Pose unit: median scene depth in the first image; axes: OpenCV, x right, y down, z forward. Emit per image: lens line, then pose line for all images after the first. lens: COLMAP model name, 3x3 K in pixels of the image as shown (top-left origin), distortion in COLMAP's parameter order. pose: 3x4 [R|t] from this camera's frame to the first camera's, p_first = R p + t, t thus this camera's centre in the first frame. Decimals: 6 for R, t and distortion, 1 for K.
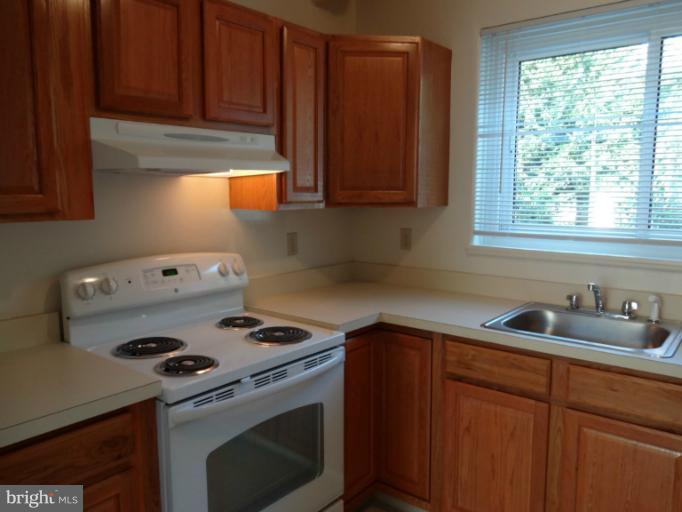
lens RADIAL K [[518.8, 0, 341.0], [0, 518.8, 256.0], [0, 0, 1]] dist [0.002751, 0.014072]
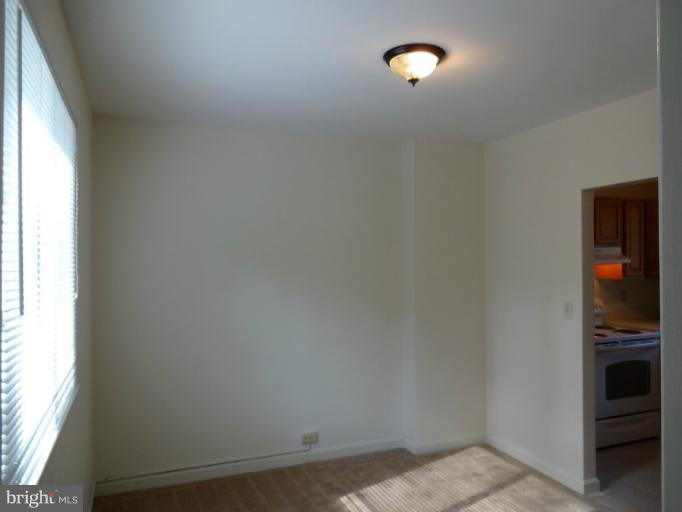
lens RADIAL K [[518.8, 0, 341.0], [0, 518.8, 256.0], [0, 0, 1]] dist [0.002751, 0.014072]
pose [[0.874792, -0.011779, -0.484356, -0.101949], [-0.051679, 0.991733, -0.117455, 0.146553], [0.481735, 0.127780, 0.866951, -1.647215]]
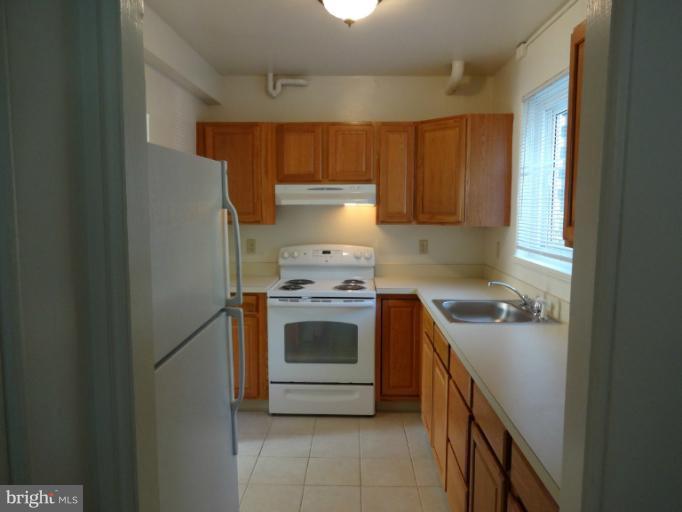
lens RADIAL K [[518.8, 0, 341.0], [0, 518.8, 256.0], [0, 0, 1]] dist [0.002751, 0.014072]
pose [[0.609585, 0.083247, -0.788338, 1.317135], [-0.103585, 0.994309, 0.024899, -0.011991], [0.785924, 0.066482, 0.614738, -0.219054]]
